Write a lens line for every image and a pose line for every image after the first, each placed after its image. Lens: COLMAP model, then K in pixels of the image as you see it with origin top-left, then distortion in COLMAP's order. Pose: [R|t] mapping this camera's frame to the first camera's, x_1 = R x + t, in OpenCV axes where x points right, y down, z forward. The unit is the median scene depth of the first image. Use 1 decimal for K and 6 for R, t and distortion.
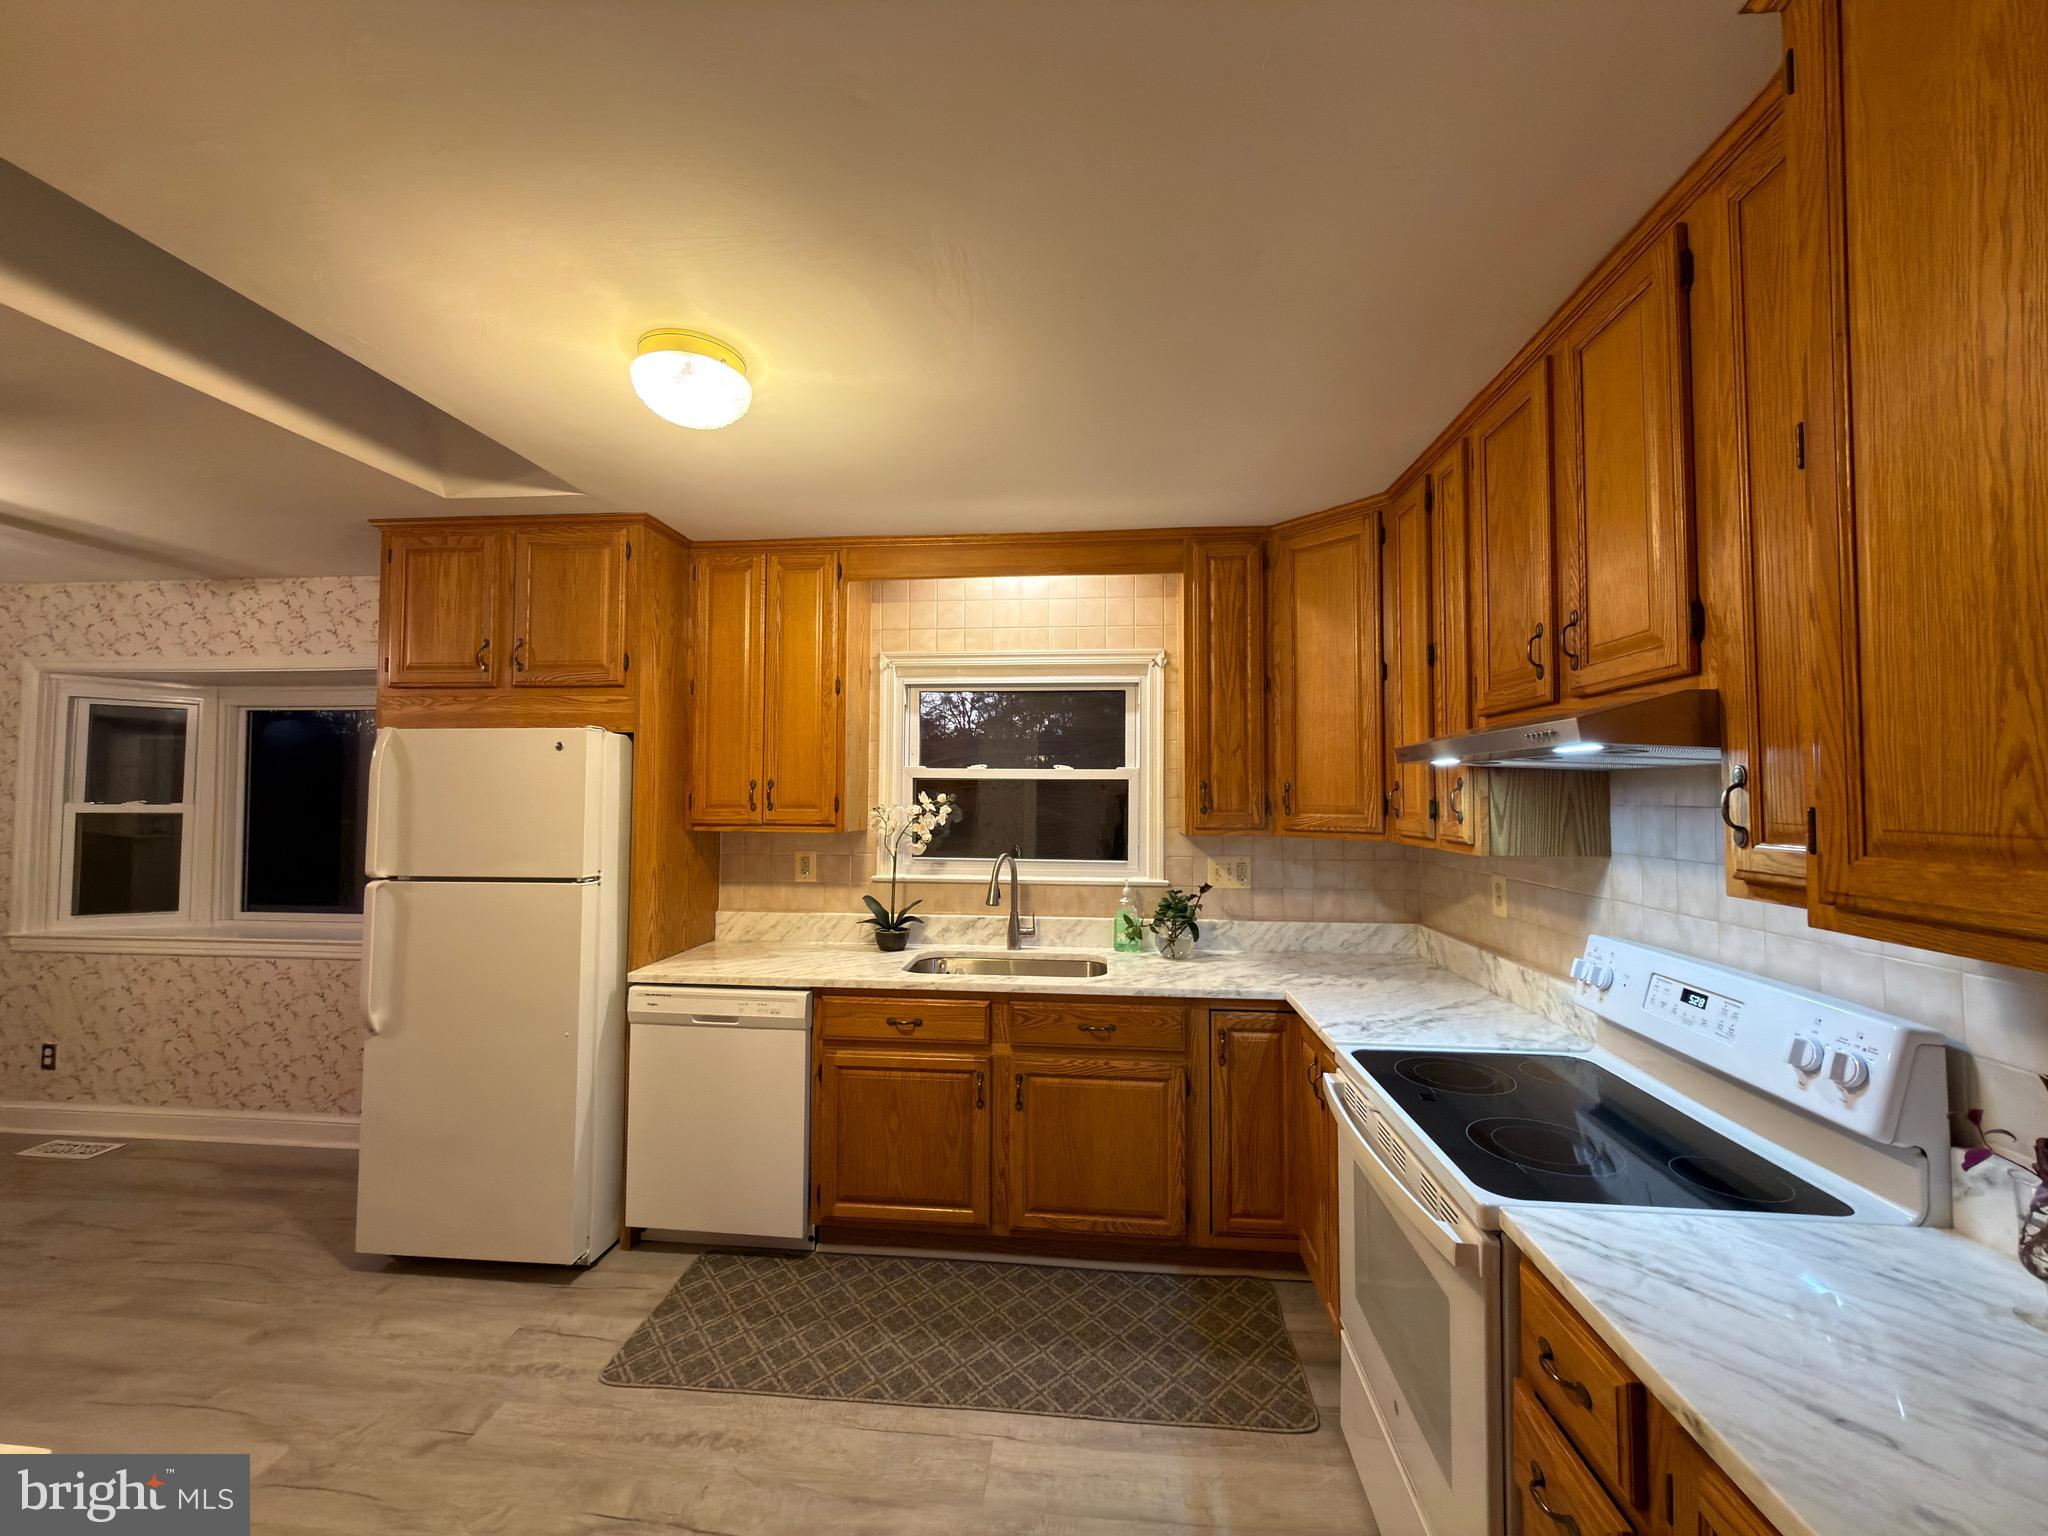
lens RADIAL K [[813.8, 0, 1023.8], [0, 813.8, 766.0], [0, 0, 1]] dist [0.000870, 0.000048]
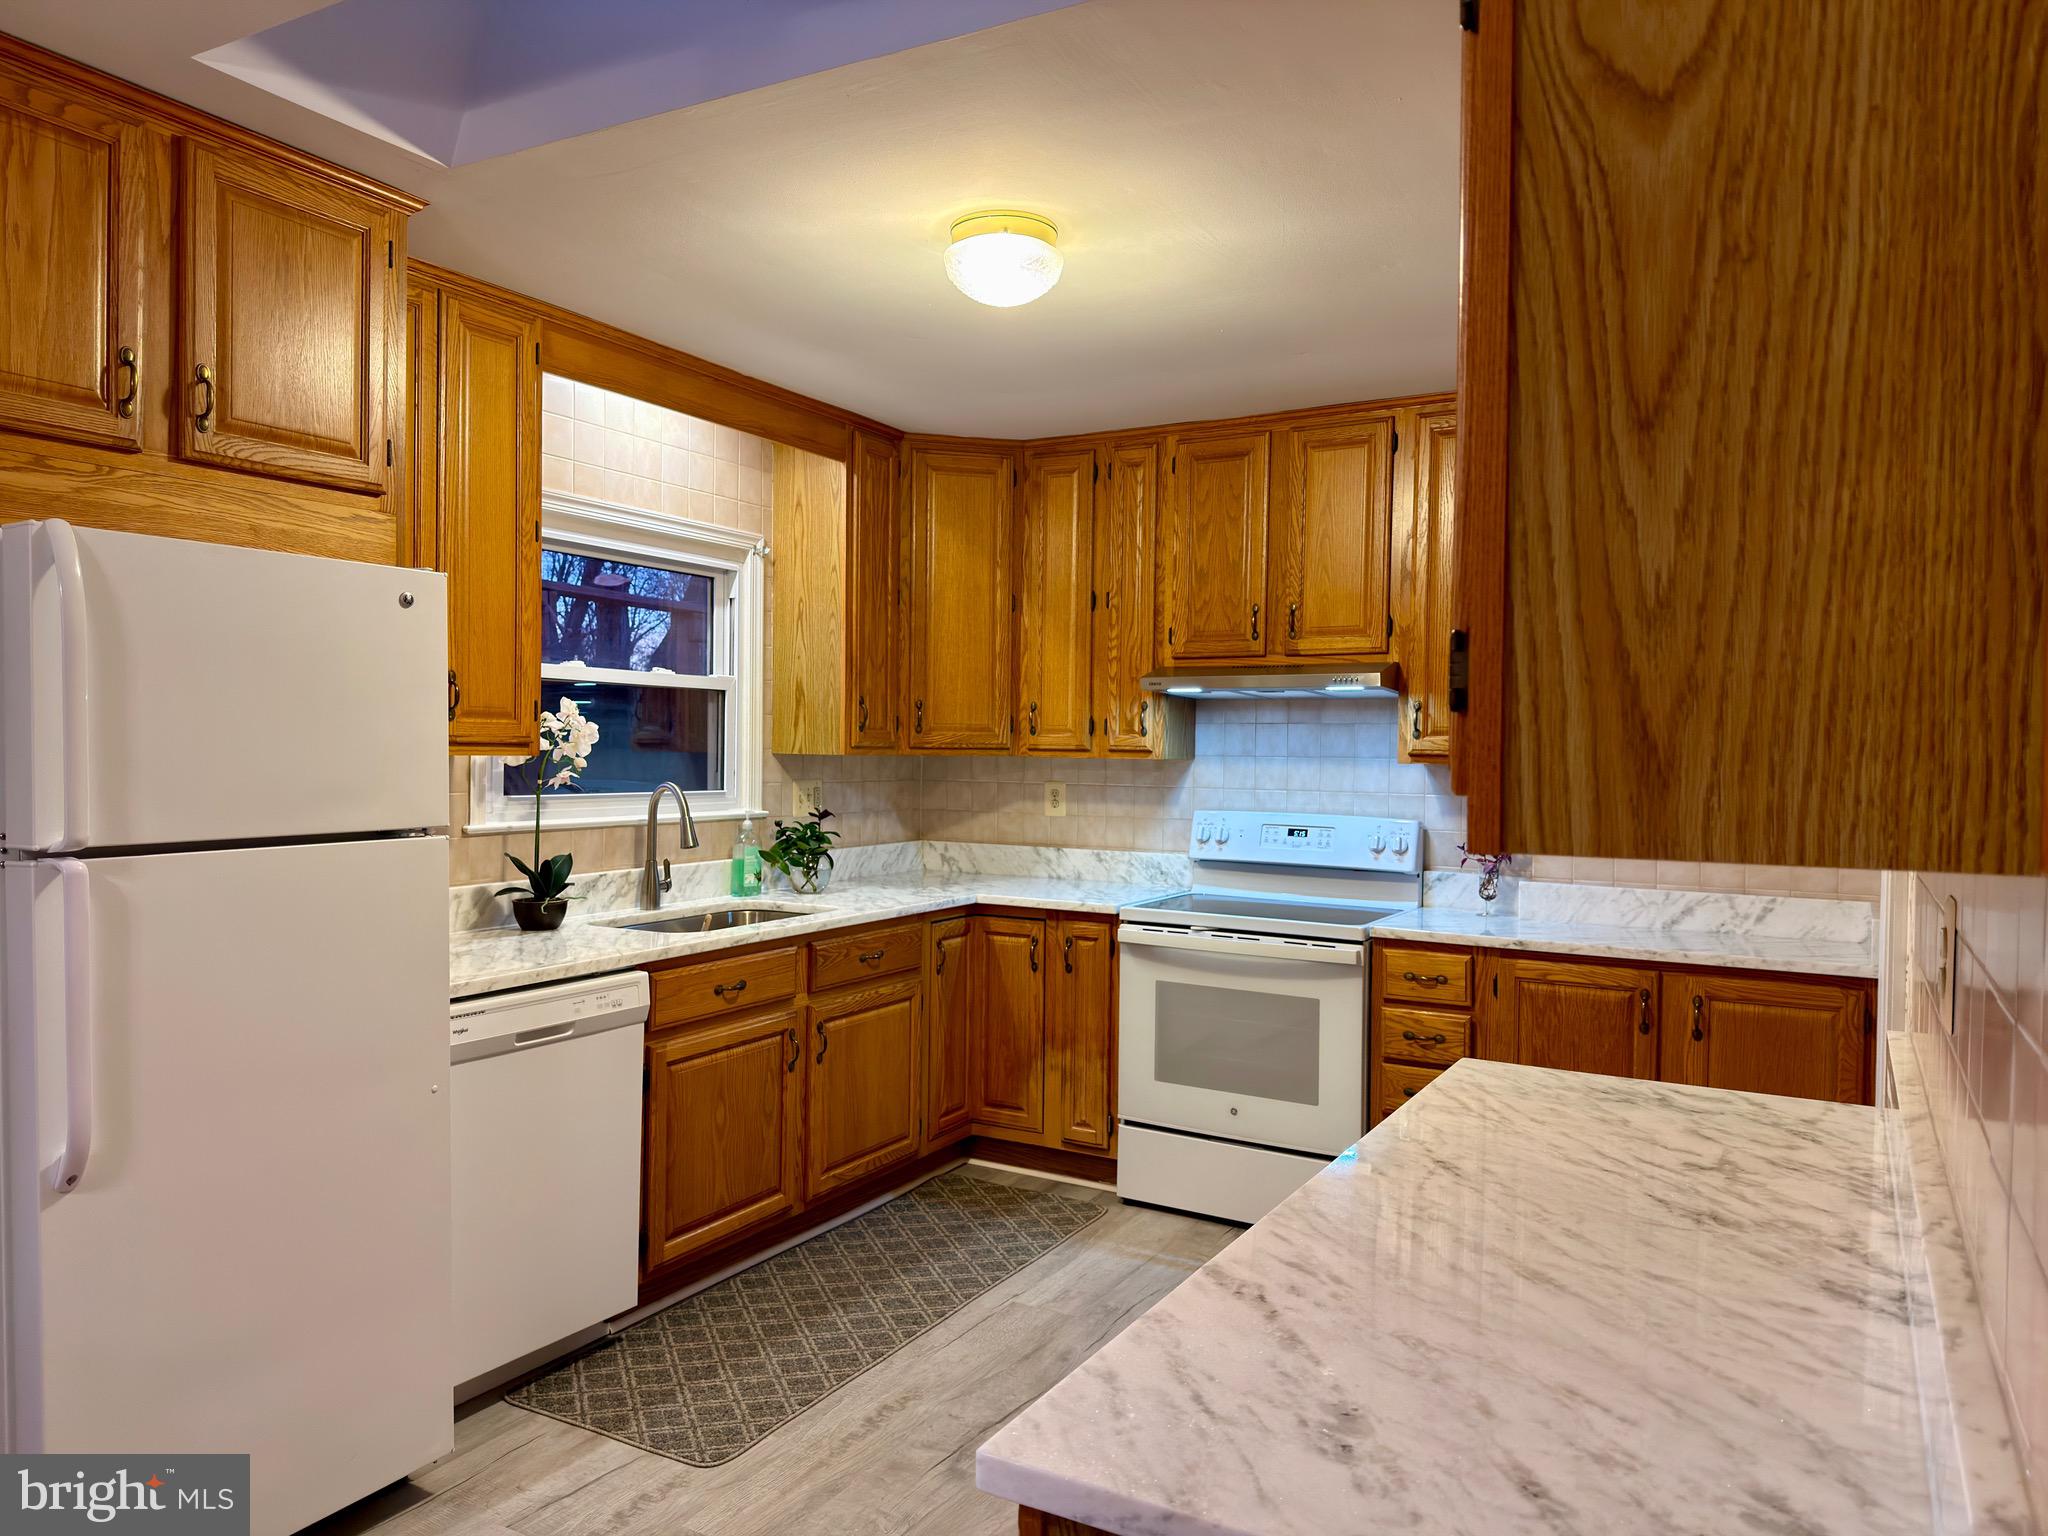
lens RADIAL K [[1428.2, 0, 1024.8], [0, 1428.2, 773.5], [0, 0, 1]] dist [0.170074, -0.348878]
pose [[0.401504, -0.018448, 0.915671, -1.338459], [-0.042971, 0.998317, 0.038955, 0.039009], [-0.914849, -0.054988, 0.400035, 0.188544]]
